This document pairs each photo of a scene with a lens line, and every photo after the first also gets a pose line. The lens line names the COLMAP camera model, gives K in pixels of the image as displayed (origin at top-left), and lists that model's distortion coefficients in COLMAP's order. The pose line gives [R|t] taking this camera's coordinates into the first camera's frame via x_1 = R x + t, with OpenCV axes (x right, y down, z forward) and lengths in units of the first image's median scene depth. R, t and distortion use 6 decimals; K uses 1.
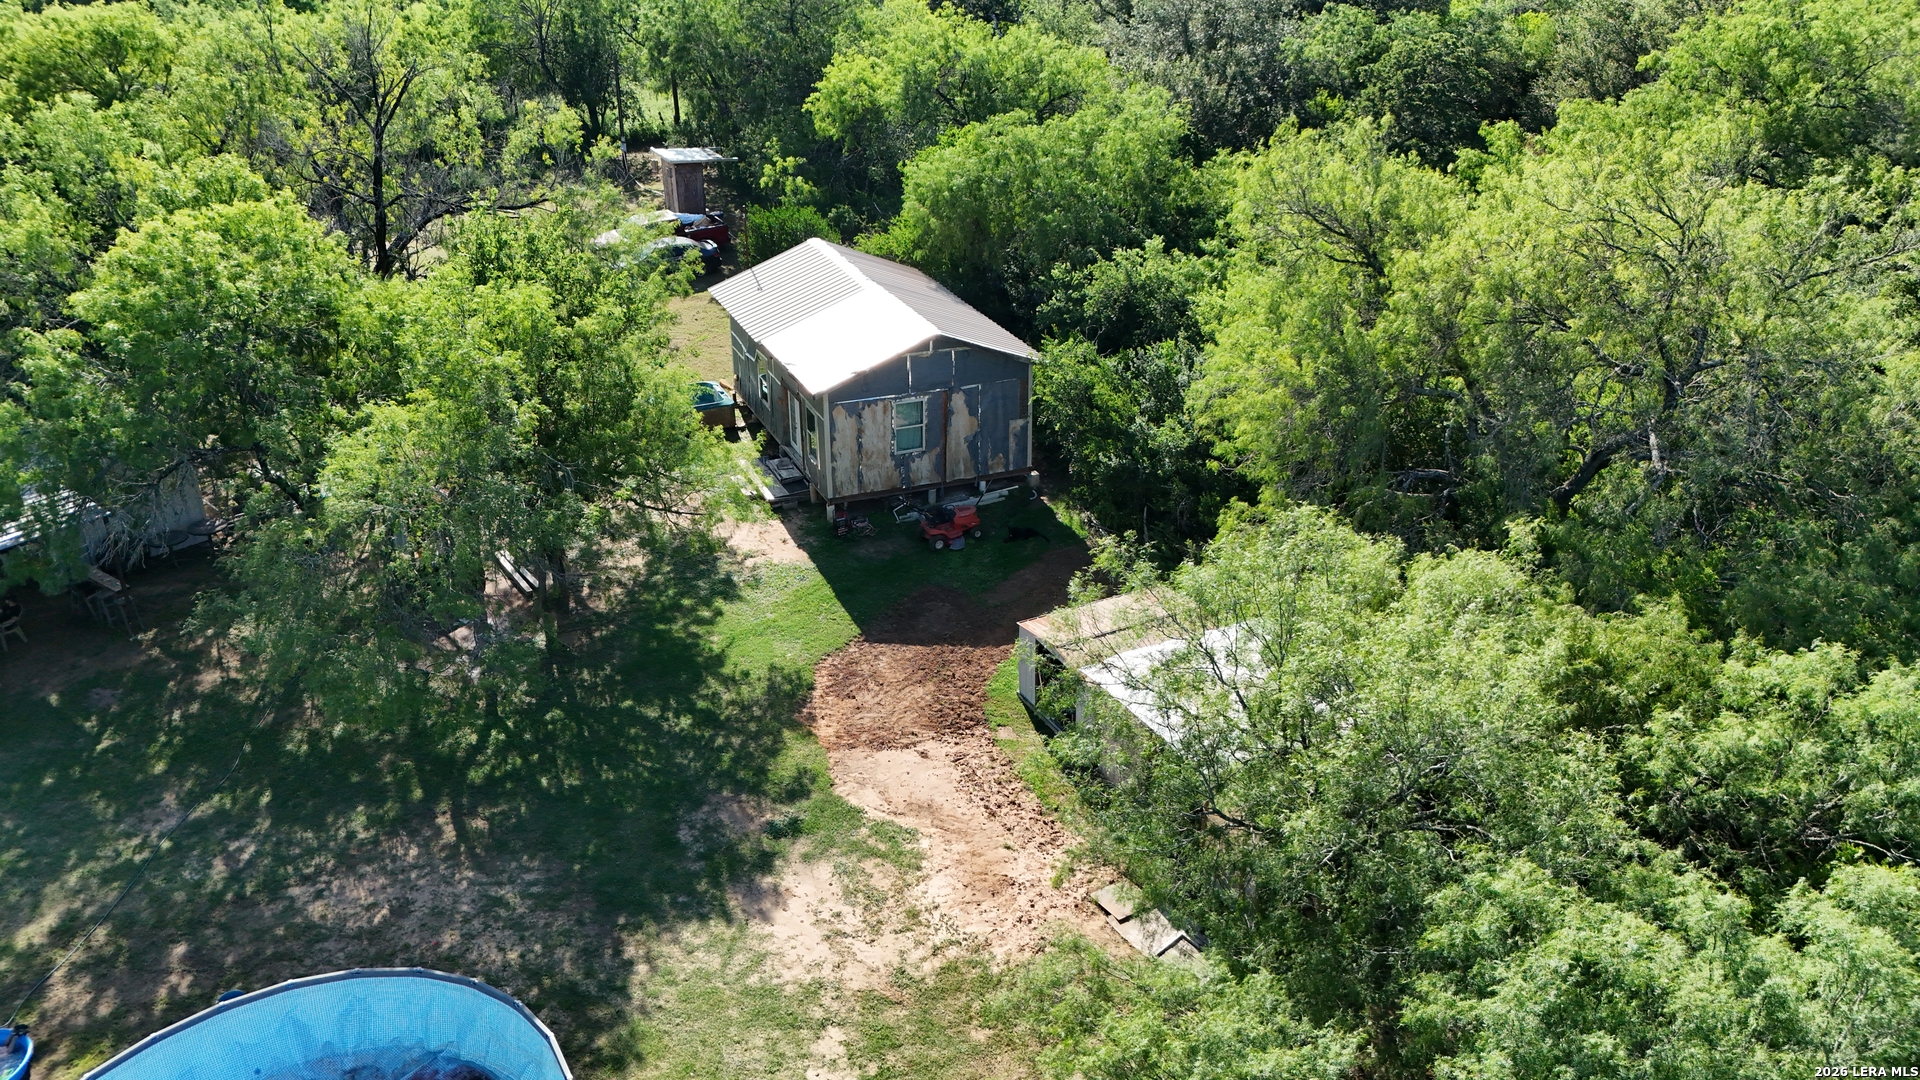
lens RADIAL K [[1289.2, 0, 965.5], [0, 1289.2, 537.2], [0, 0, 1]] dist [0.036216, -0.000142]
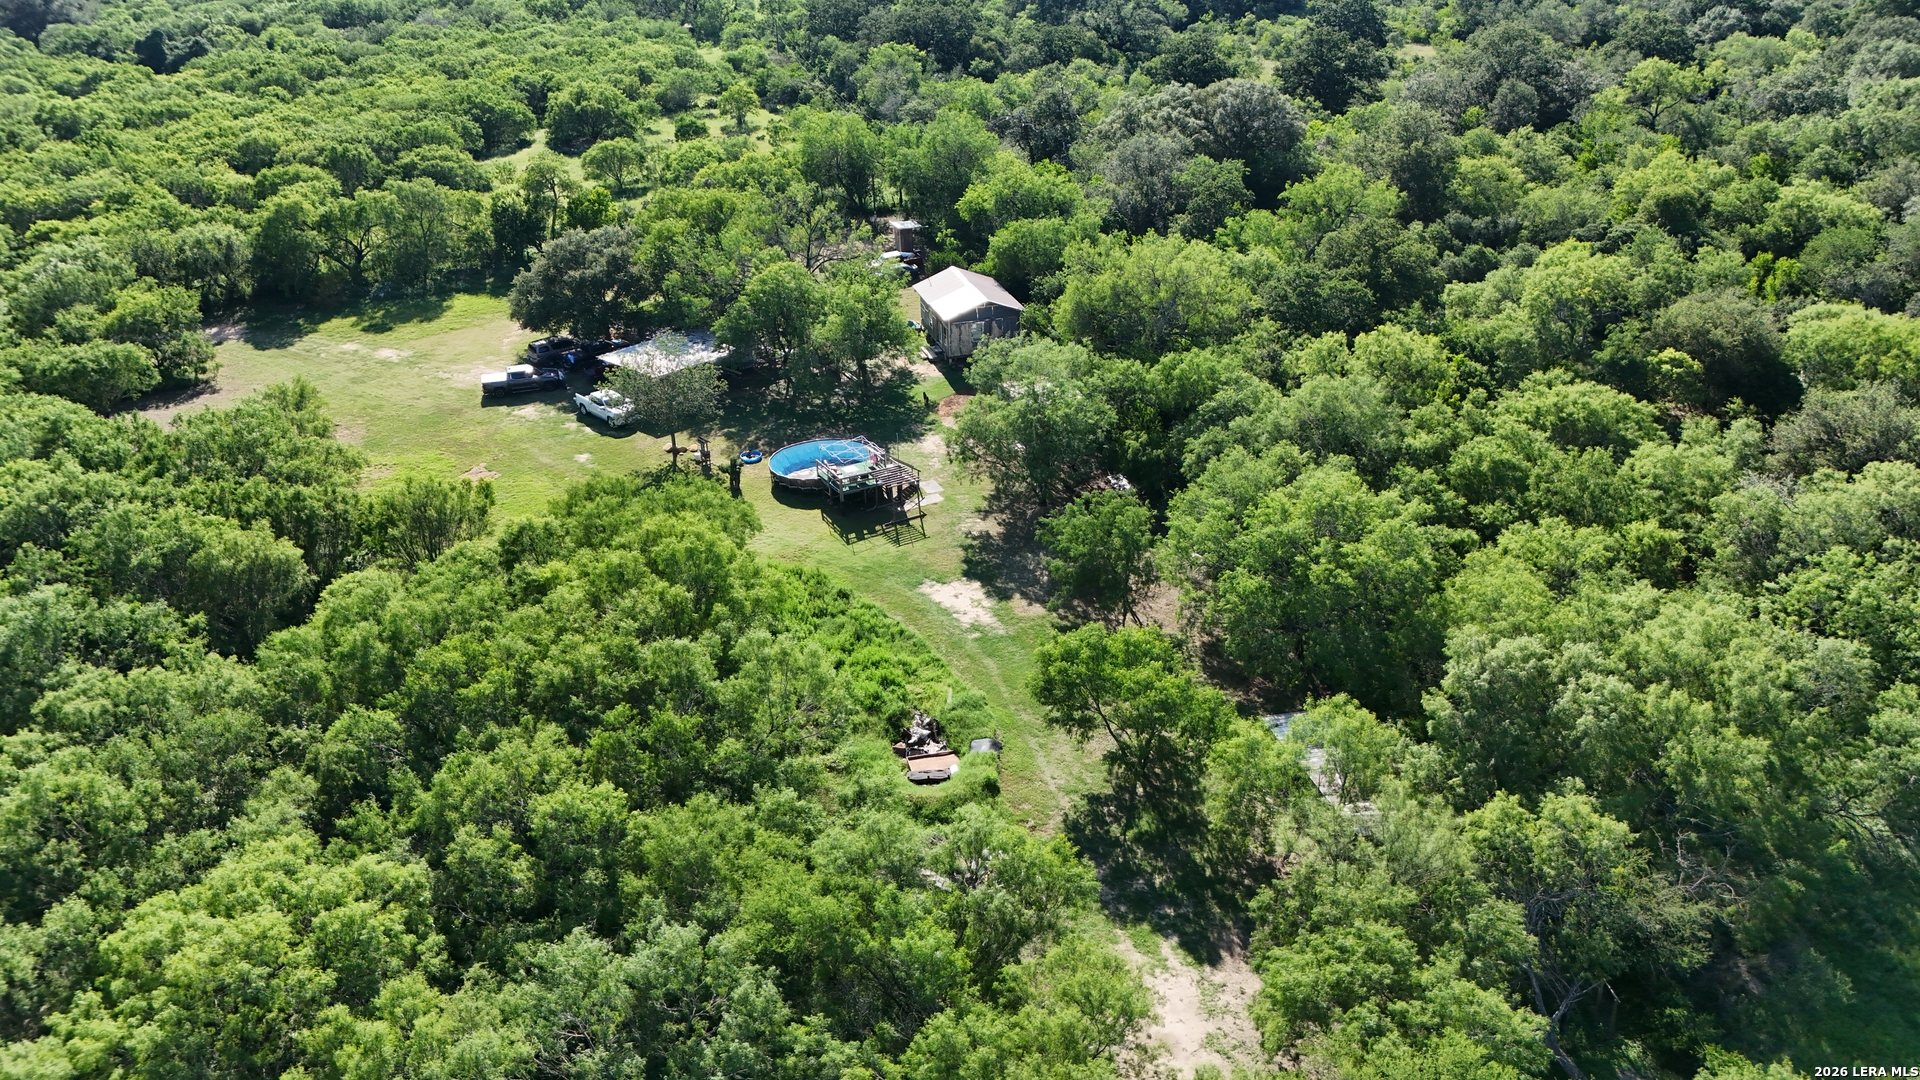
lens RADIAL K [[1289.2, 0, 957.7], [0, 1289.2, 544.4], [0, 0, 1]] dist [0.036216, -0.000142]
pose [[0.987091, 0.030992, -0.157131, 0.305590], [-0.029486, 0.999494, 0.011908, 0.285672], [0.157421, -0.007121, 0.987506, -1.509657]]
